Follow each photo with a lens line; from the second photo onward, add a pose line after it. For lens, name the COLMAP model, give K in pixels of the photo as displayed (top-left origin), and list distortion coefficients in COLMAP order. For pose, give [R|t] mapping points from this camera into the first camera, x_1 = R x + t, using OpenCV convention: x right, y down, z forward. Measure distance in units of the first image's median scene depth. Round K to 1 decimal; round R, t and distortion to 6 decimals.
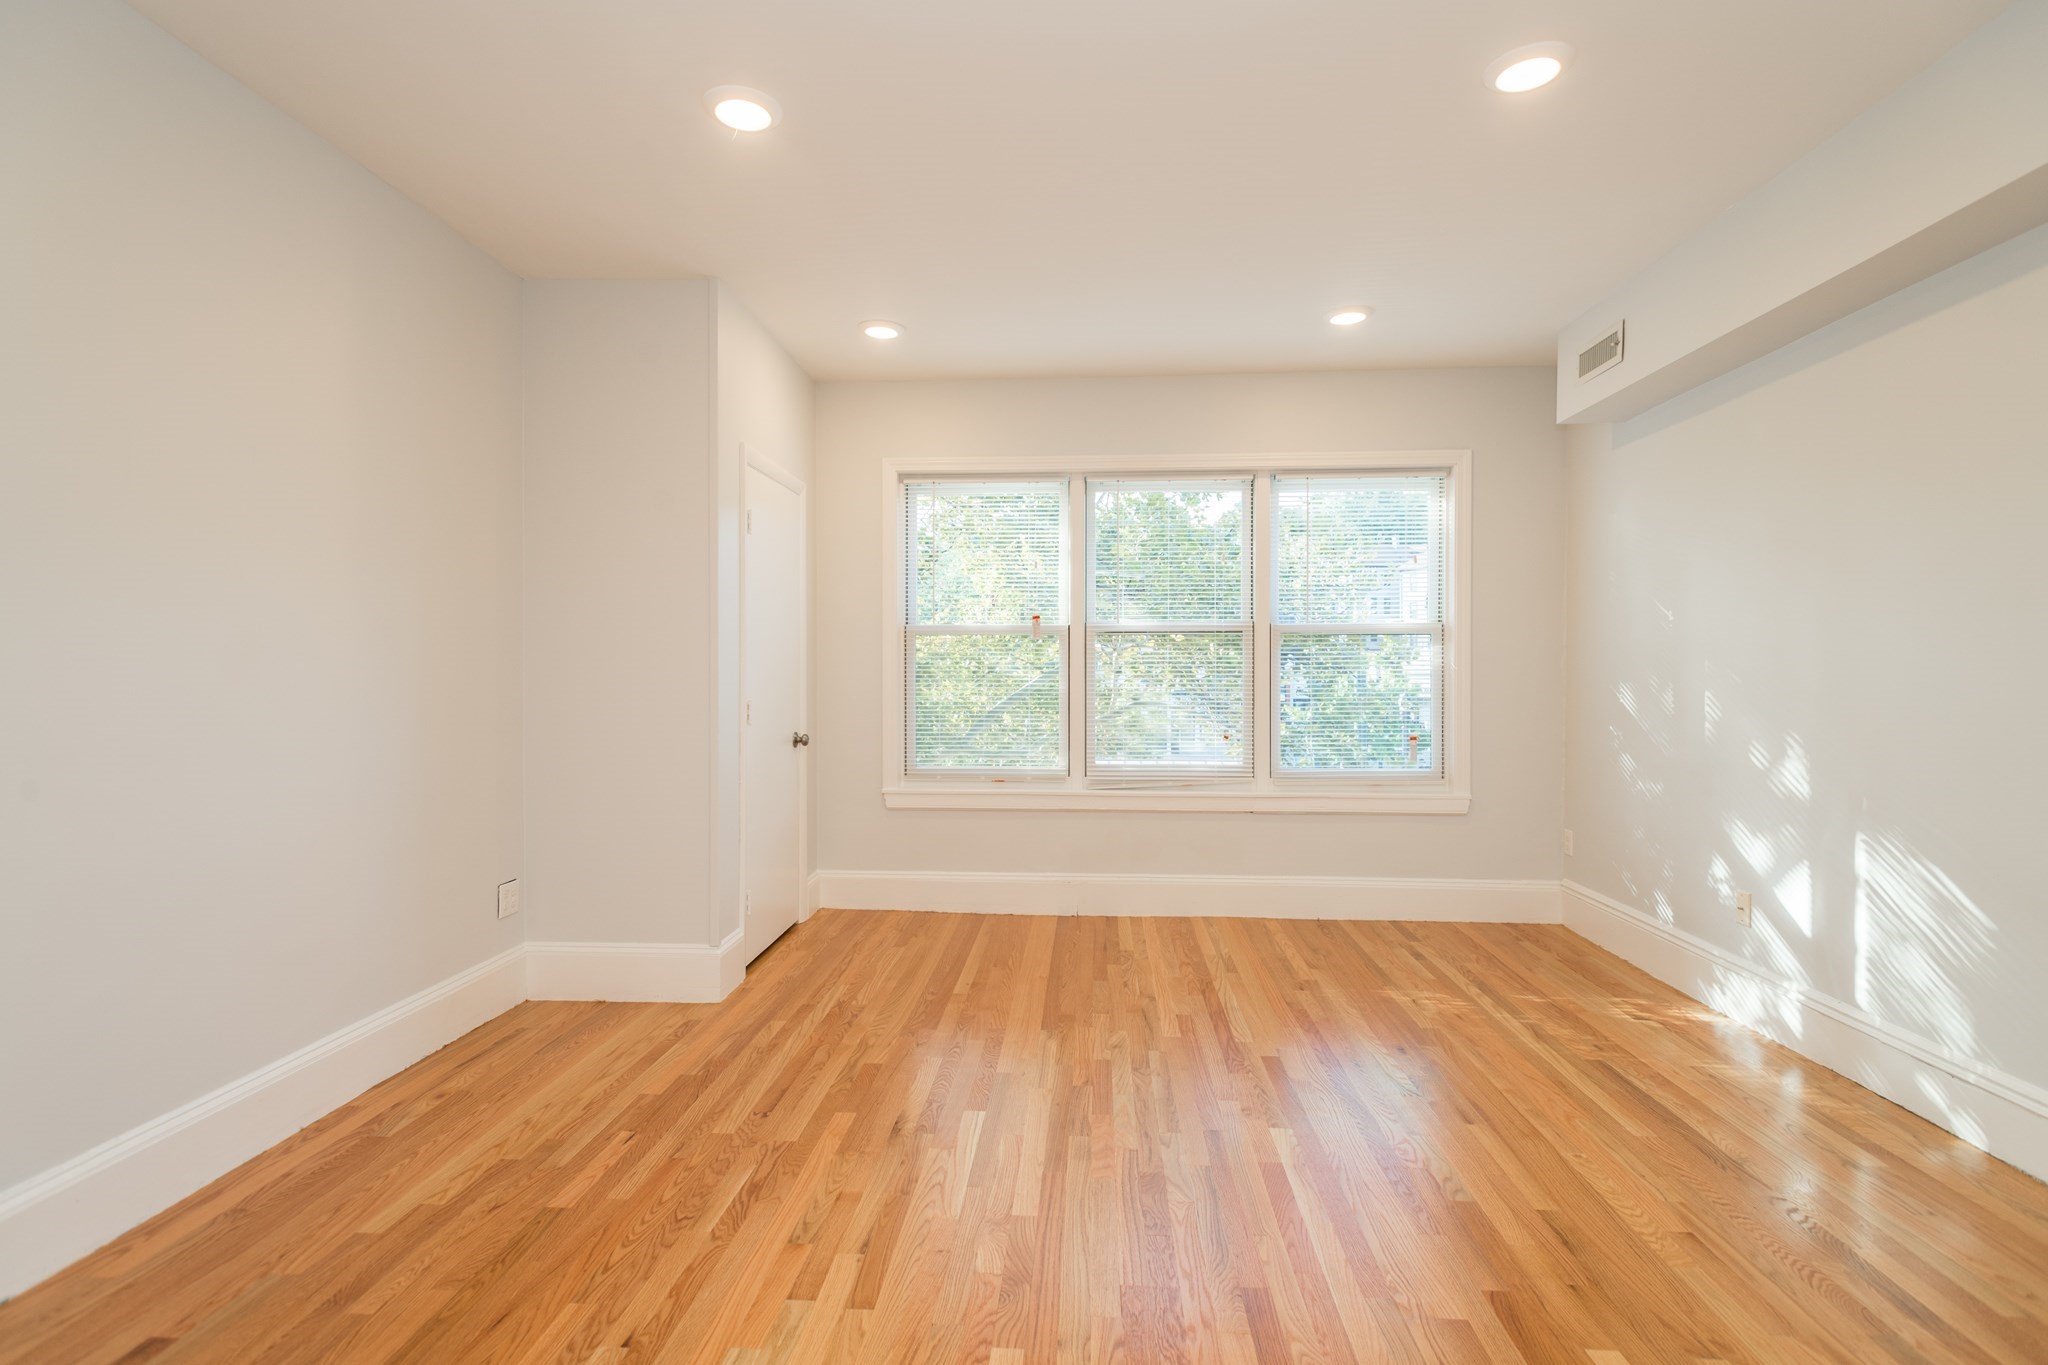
lens RADIAL K [[981.0, 0, 1006.1], [0, 981.0, 650.2], [0, 0, 1]] dist [0.027287, -0.018649]
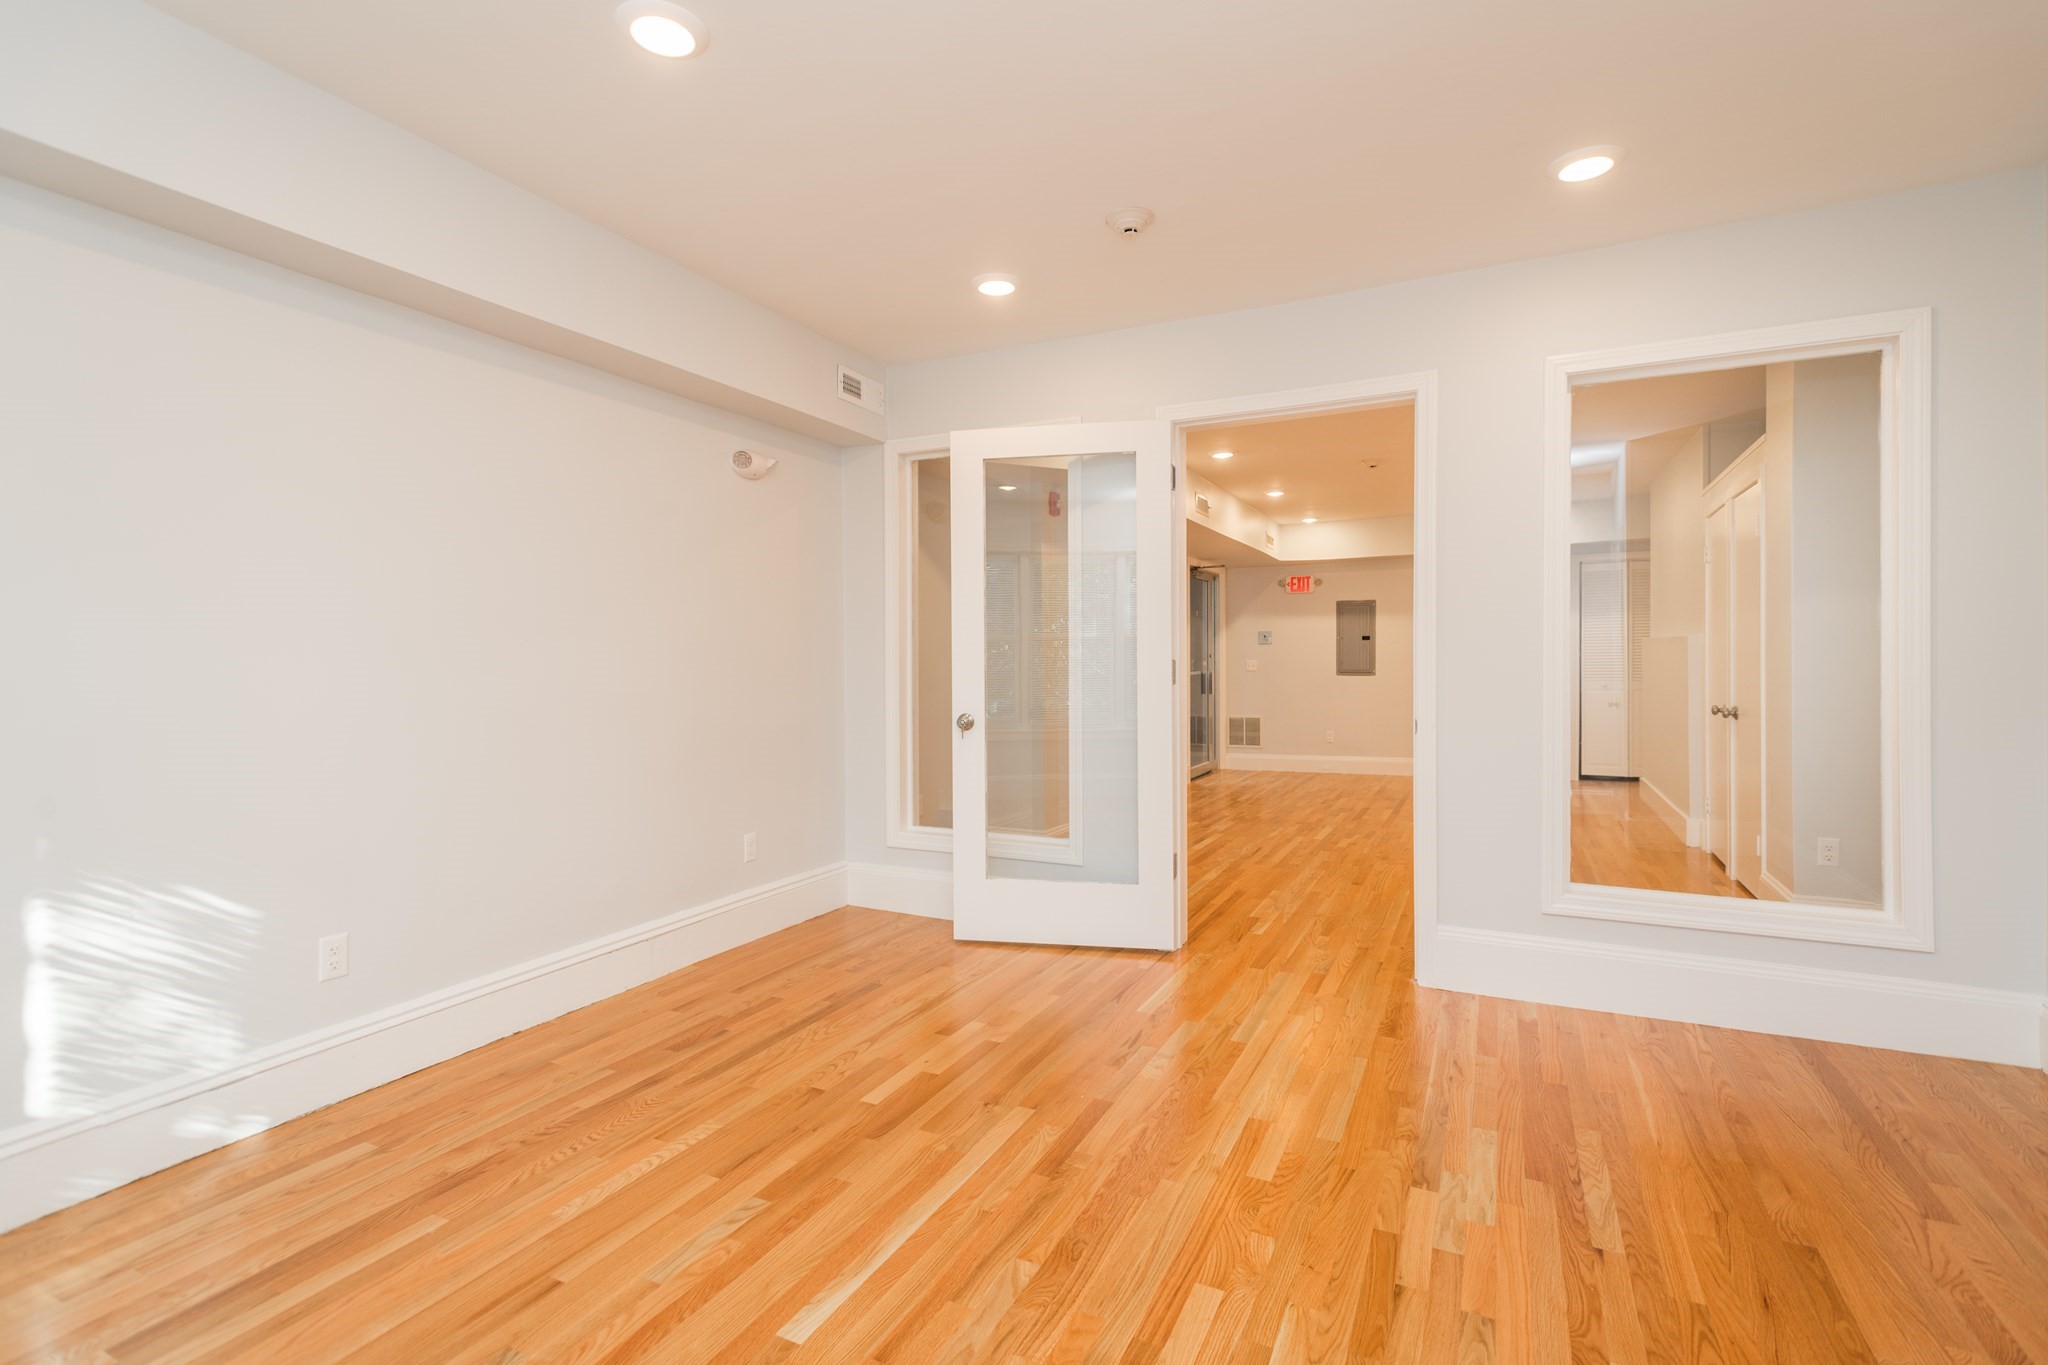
lens RADIAL K [[975.5, 0, 986.7], [0, 975.5, 676.6], [0, 0, 1]] dist [0.000971, -0.000060]
pose [[-0.922048, 0.001299, 0.387072, -0.092206], [0.001104, 0.999999, -0.000726, 0.019373], [-0.387073, -0.000242, -0.922049, 1.281241]]
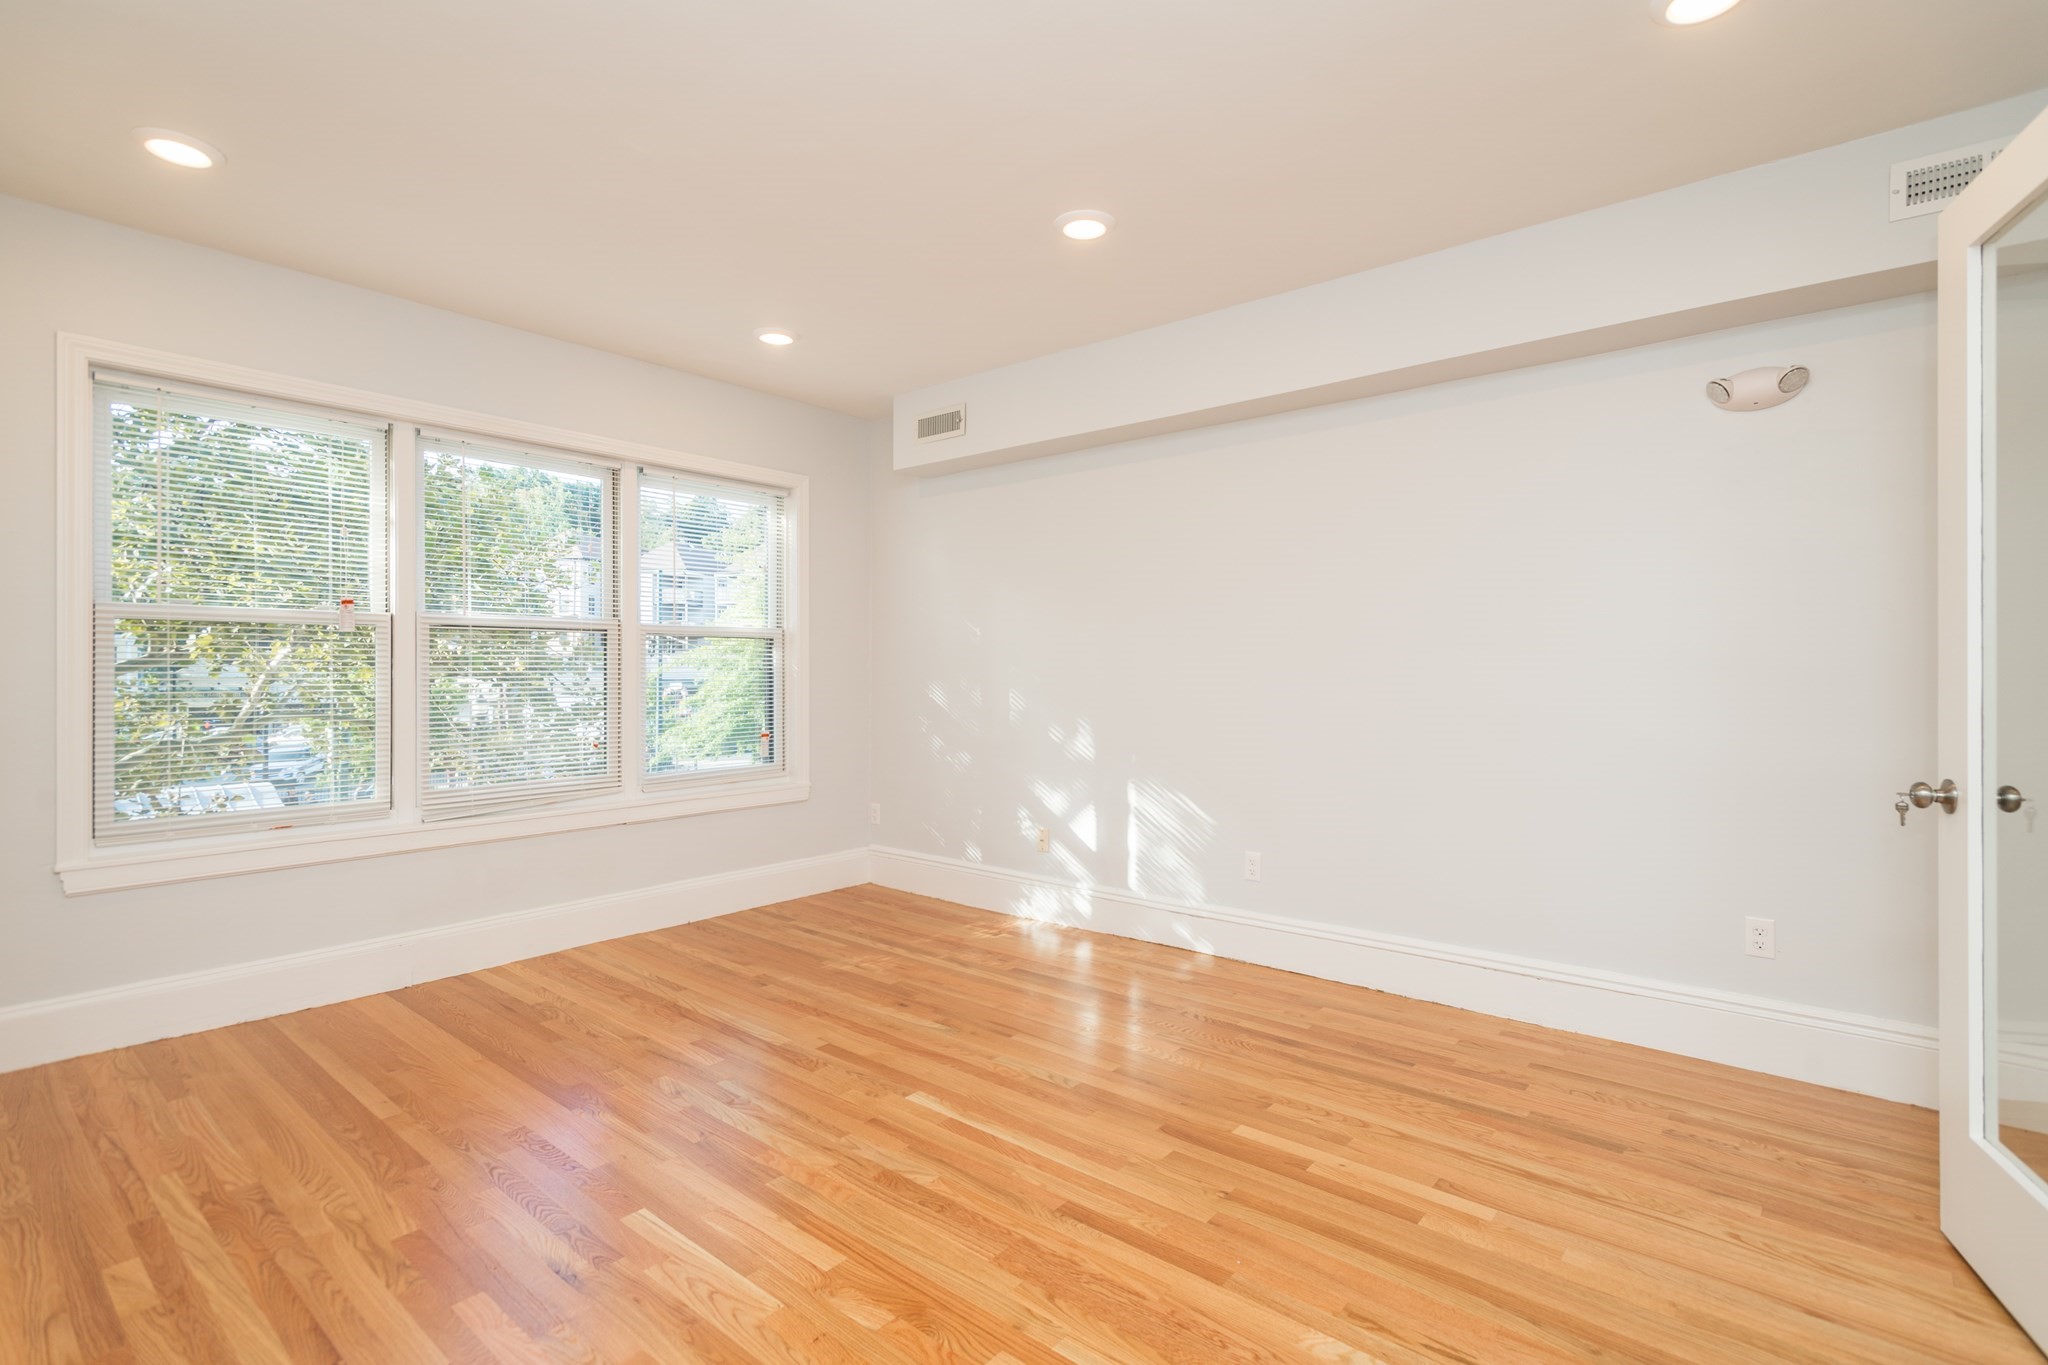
lens RADIAL K [[955.4, 0, 1047.8], [0, 955.4, 677.6], [0, 0, 1]] dist [-0.000161, -0.000110]
pose [[0.570640, -0.005794, 0.821180, -0.413365], [-0.017607, 0.999659, 0.019288, -0.002598], [-0.821011, -0.025466, 0.570344, 0.228737]]
